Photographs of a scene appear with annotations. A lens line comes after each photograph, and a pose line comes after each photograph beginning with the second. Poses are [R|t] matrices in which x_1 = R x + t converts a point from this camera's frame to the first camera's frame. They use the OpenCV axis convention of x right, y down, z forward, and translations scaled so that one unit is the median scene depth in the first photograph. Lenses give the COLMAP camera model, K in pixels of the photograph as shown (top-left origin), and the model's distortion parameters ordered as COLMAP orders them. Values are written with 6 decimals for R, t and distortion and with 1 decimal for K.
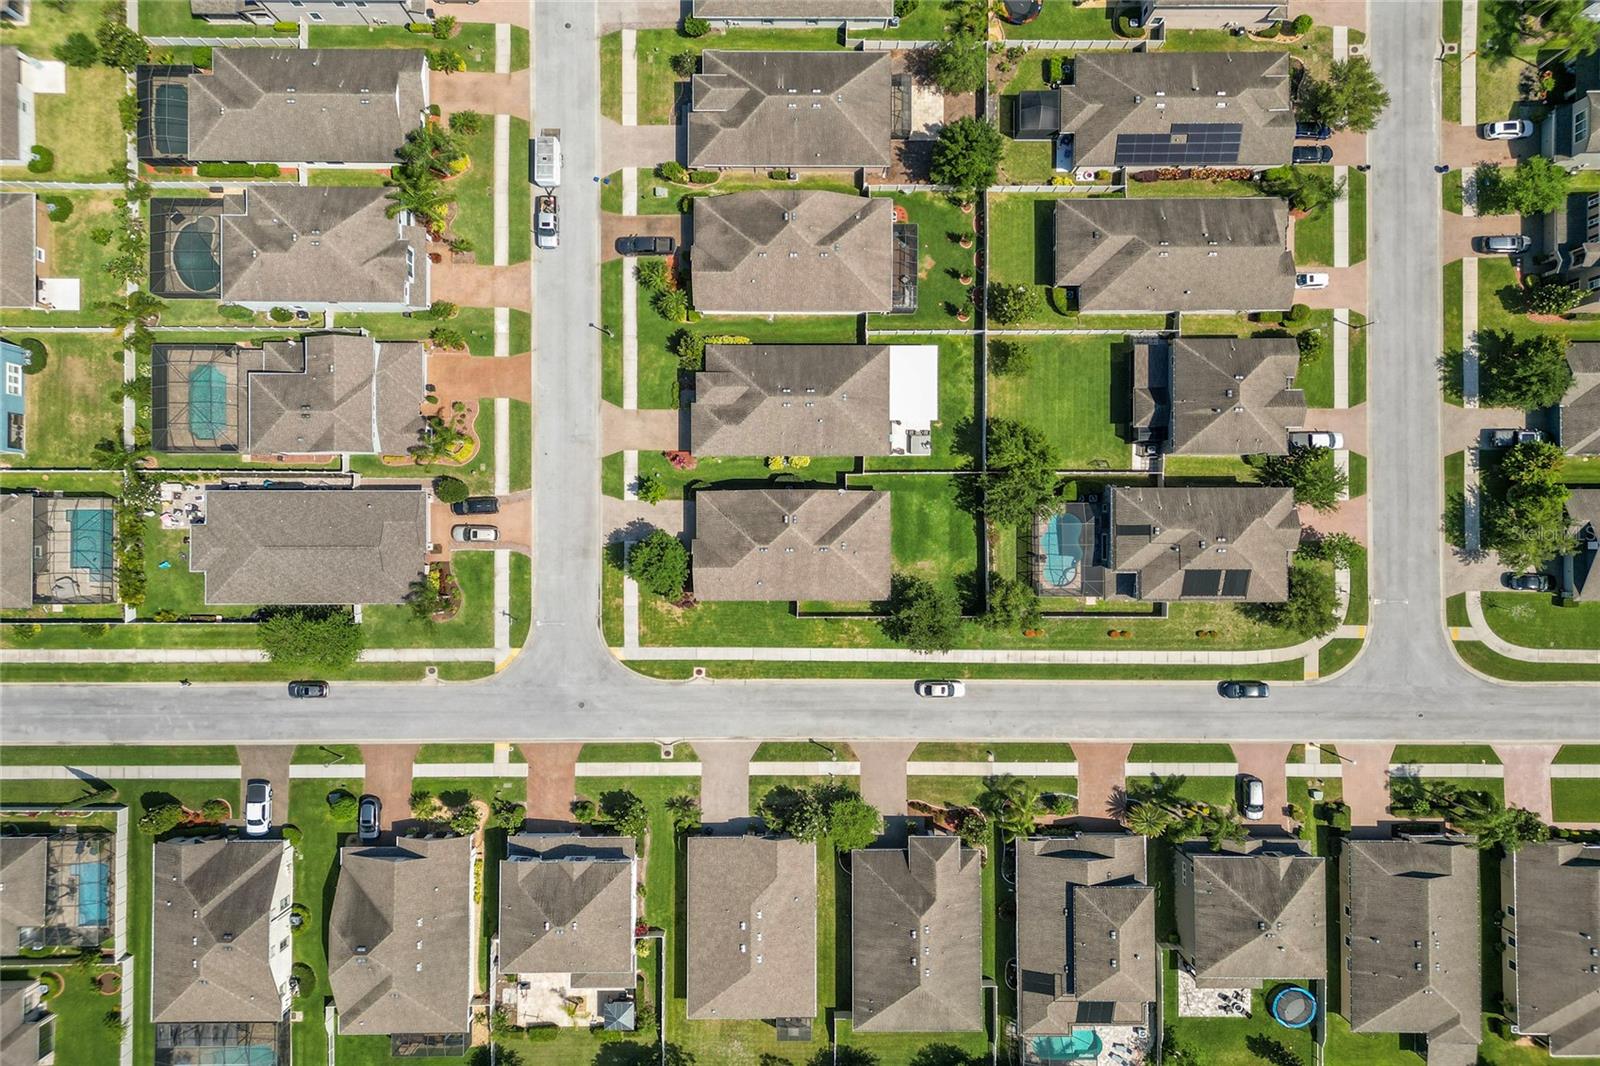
lens RADIAL K [[1100.6, 0, 800.0], [0, 1100.6, 533.0], [0, 0, 1]] dist [0.056979, -0.038290]
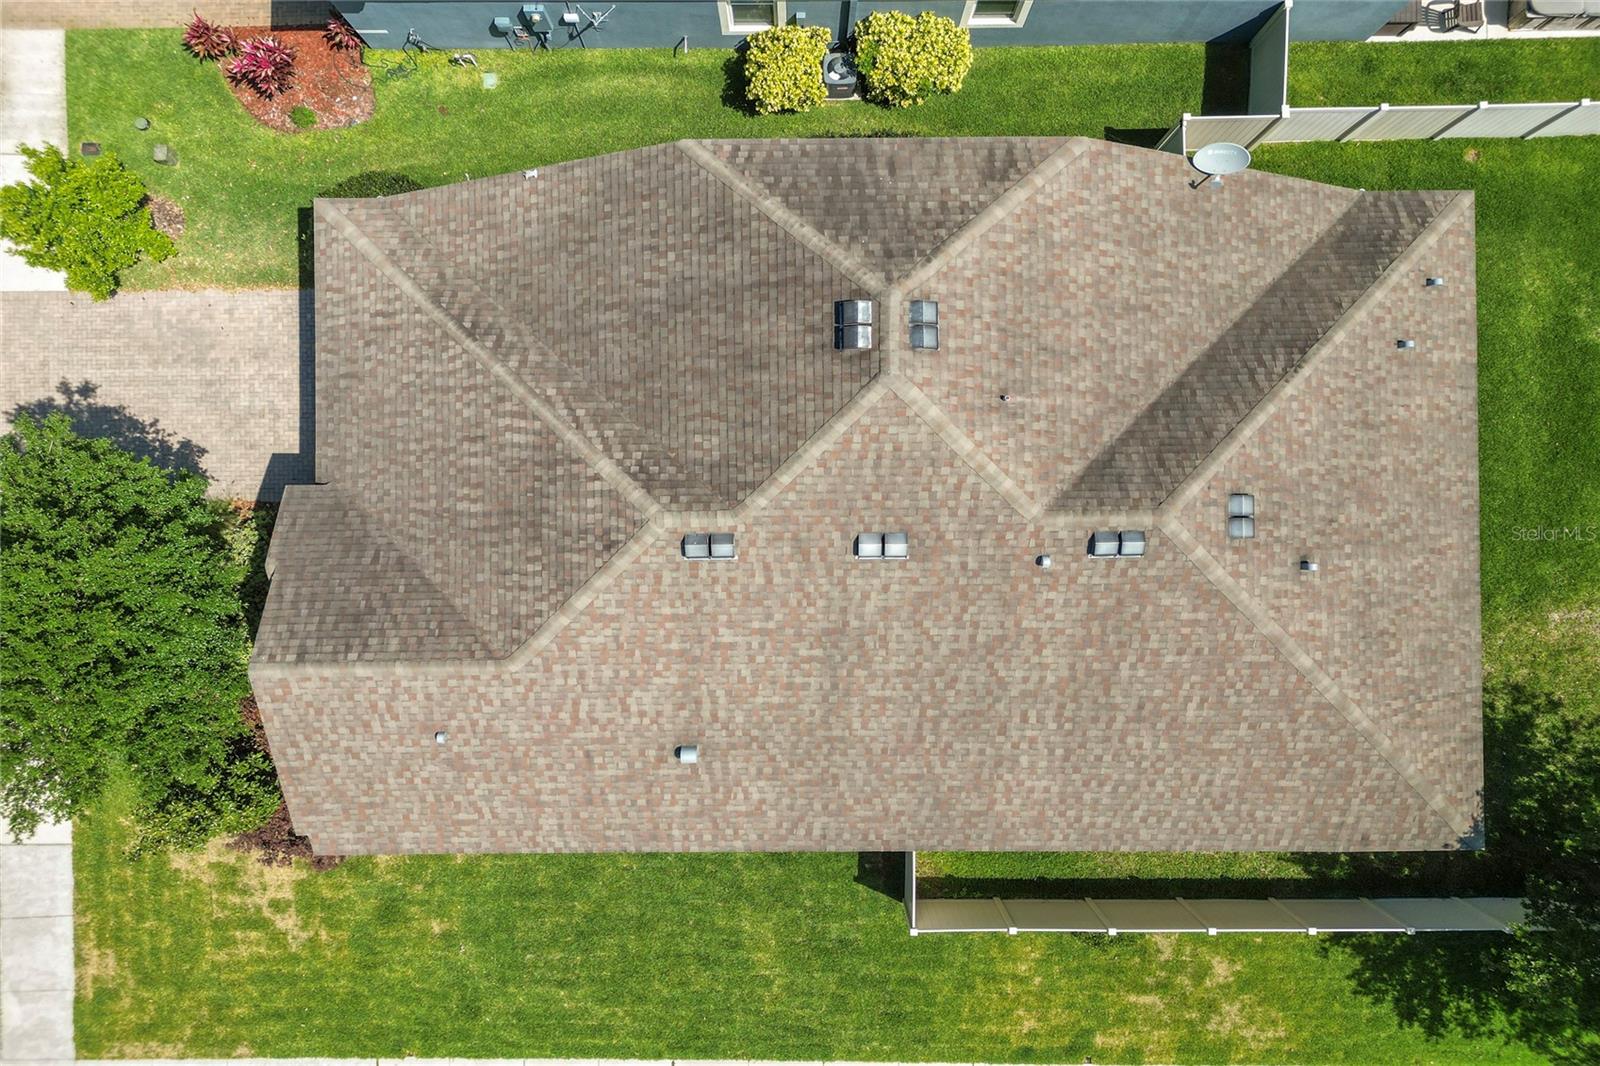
lens RADIAL K [[1100.6, 0, 800.0], [0, 1100.6, 533.0], [0, 0, 1]] dist [0.056979, -0.038290]
pose [[0.999886, -0.005101, -0.014242, -0.017337], [0.005108, 0.999987, 0.000460, 0.012753], [0.014240, -0.000532, 0.999898, 0.807958]]
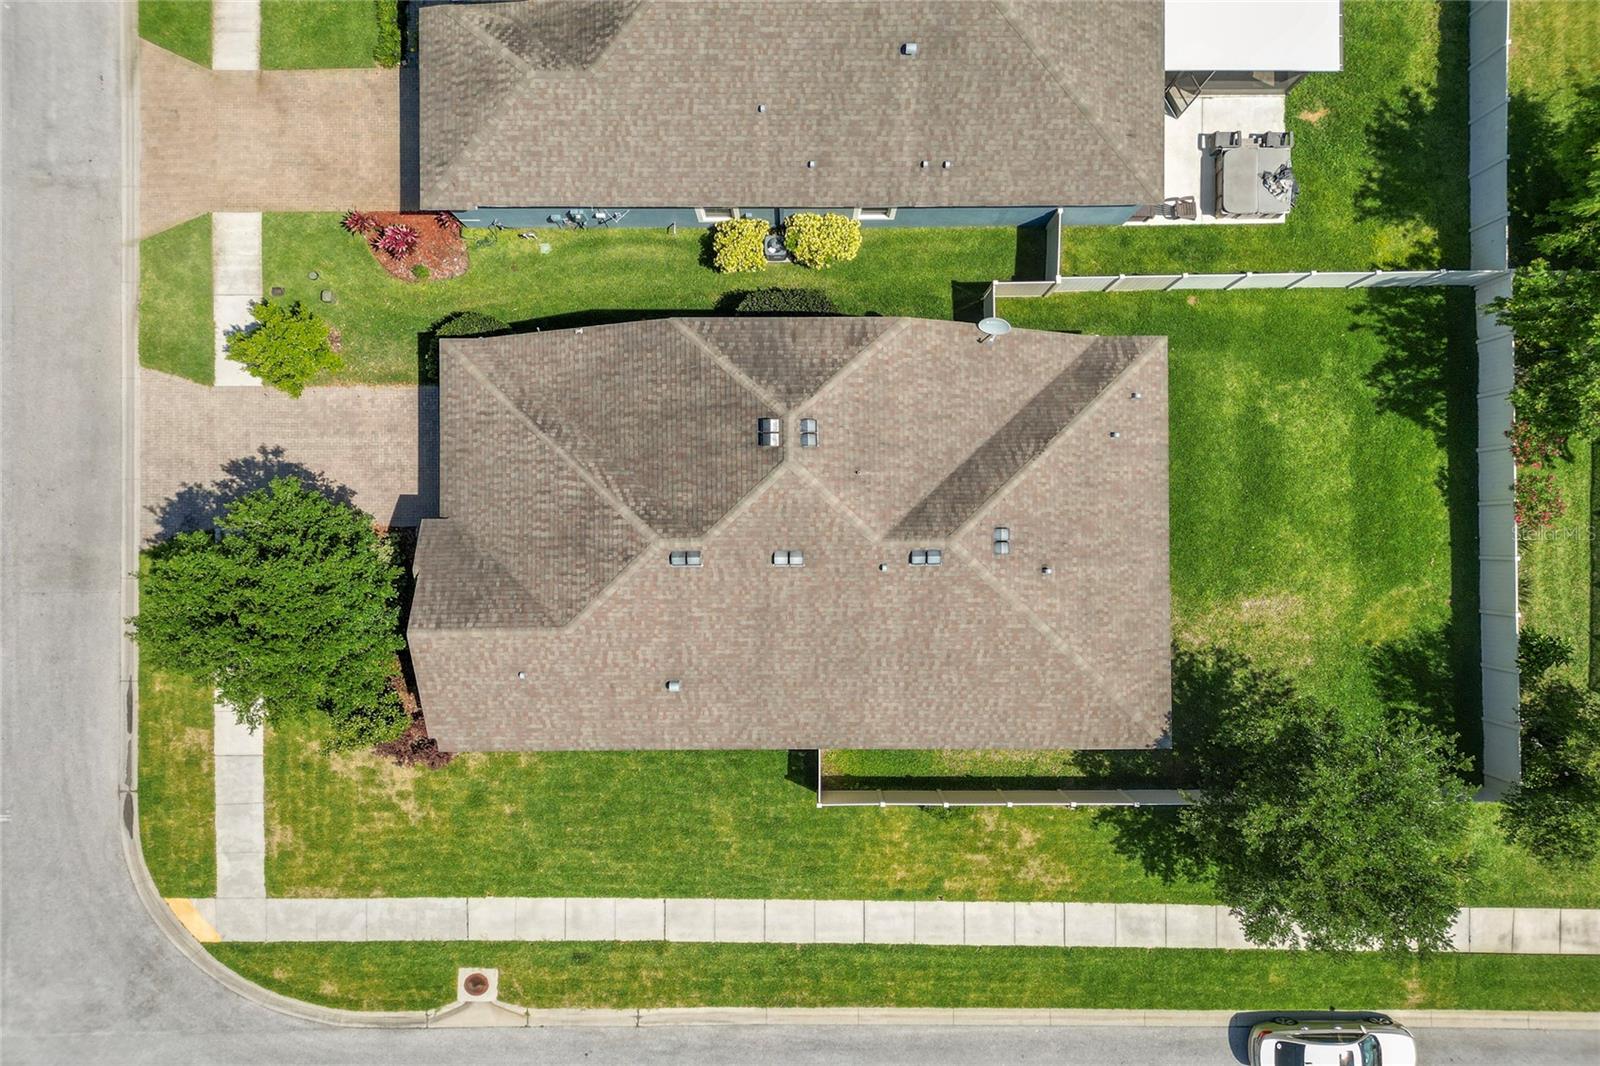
lens RADIAL K [[1100.6, 0, 800.0], [0, 1100.6, 533.0], [0, 0, 1]] dist [0.056979, -0.038290]
pose [[0.999944, -0.003026, -0.010152, -0.004042], [0.003000, 0.999992, -0.002586, 0.009662], [0.010160, 0.002556, 0.999945, 0.711782]]
